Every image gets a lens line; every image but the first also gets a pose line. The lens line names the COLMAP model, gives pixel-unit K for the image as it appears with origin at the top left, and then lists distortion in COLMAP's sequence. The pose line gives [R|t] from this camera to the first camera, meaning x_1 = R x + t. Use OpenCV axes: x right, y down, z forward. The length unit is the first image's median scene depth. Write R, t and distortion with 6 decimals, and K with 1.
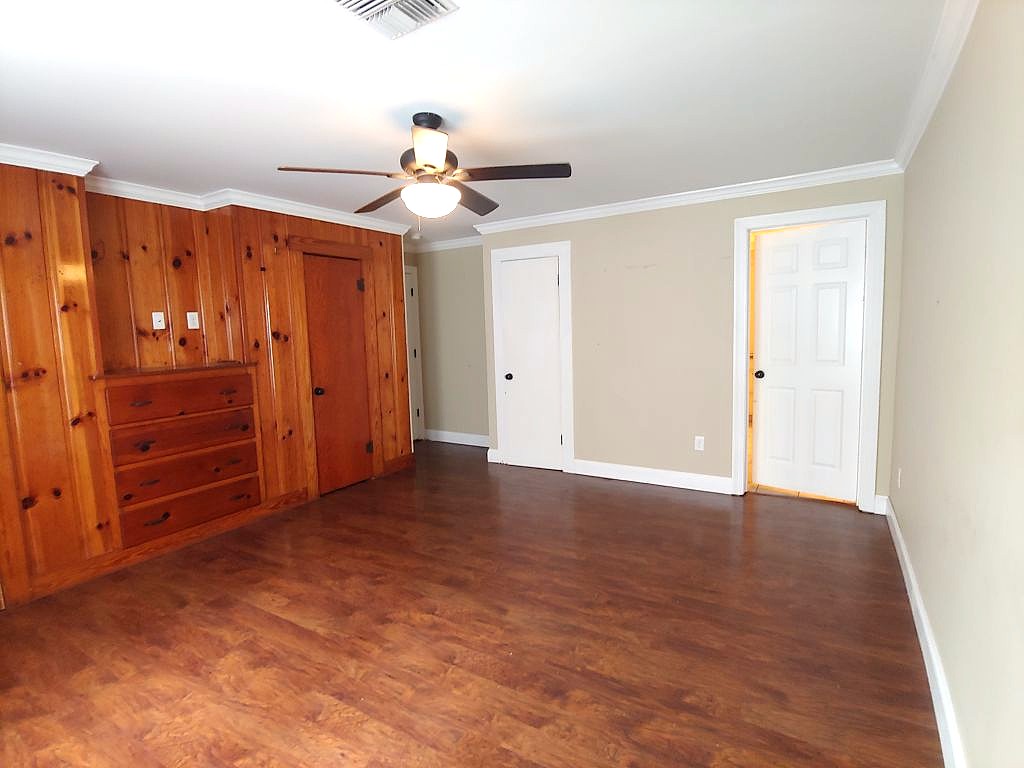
lens RADIAL K [[520.5, 0, 517.0], [0, 520.5, 380.0], [0, 0, 1]] dist [-0.017835, -0.000337]
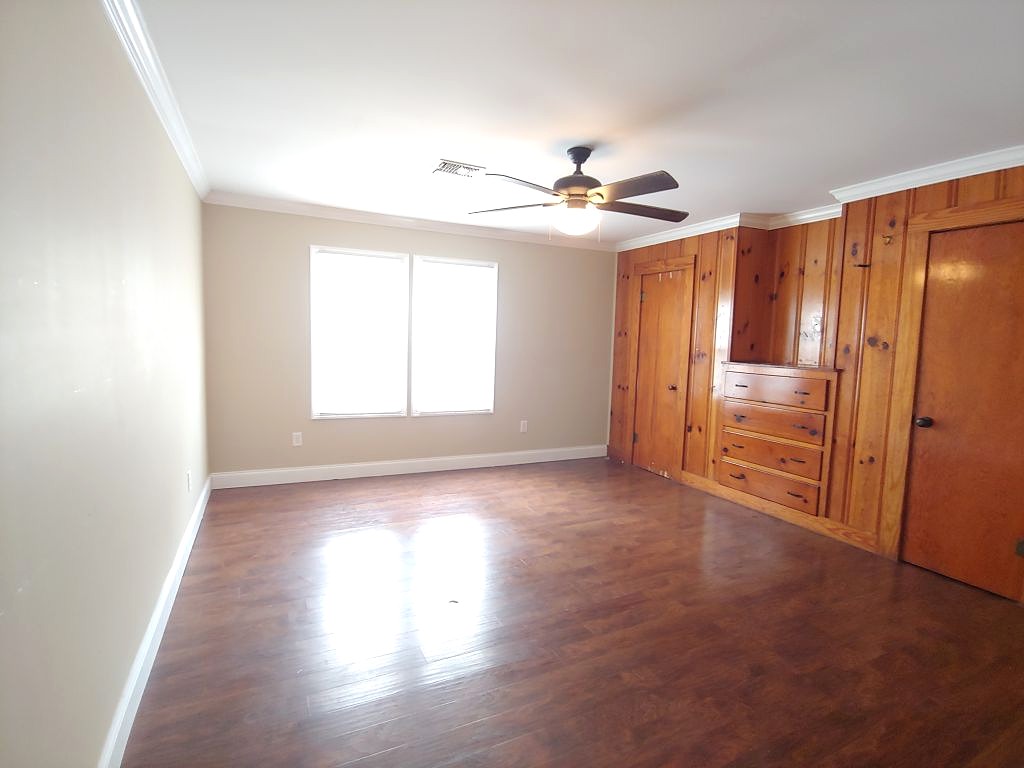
lens RADIAL K [[520.5, 0, 508.5], [0, 520.5, 381.5], [0, 0, 1]] dist [-0.017835, -0.000337]
pose [[-0.562887, 0.083088, -0.822347, 0.684505], [-0.098038, 0.981199, 0.166244, -0.124740], [0.820699, 0.174198, -0.544158, 1.182460]]
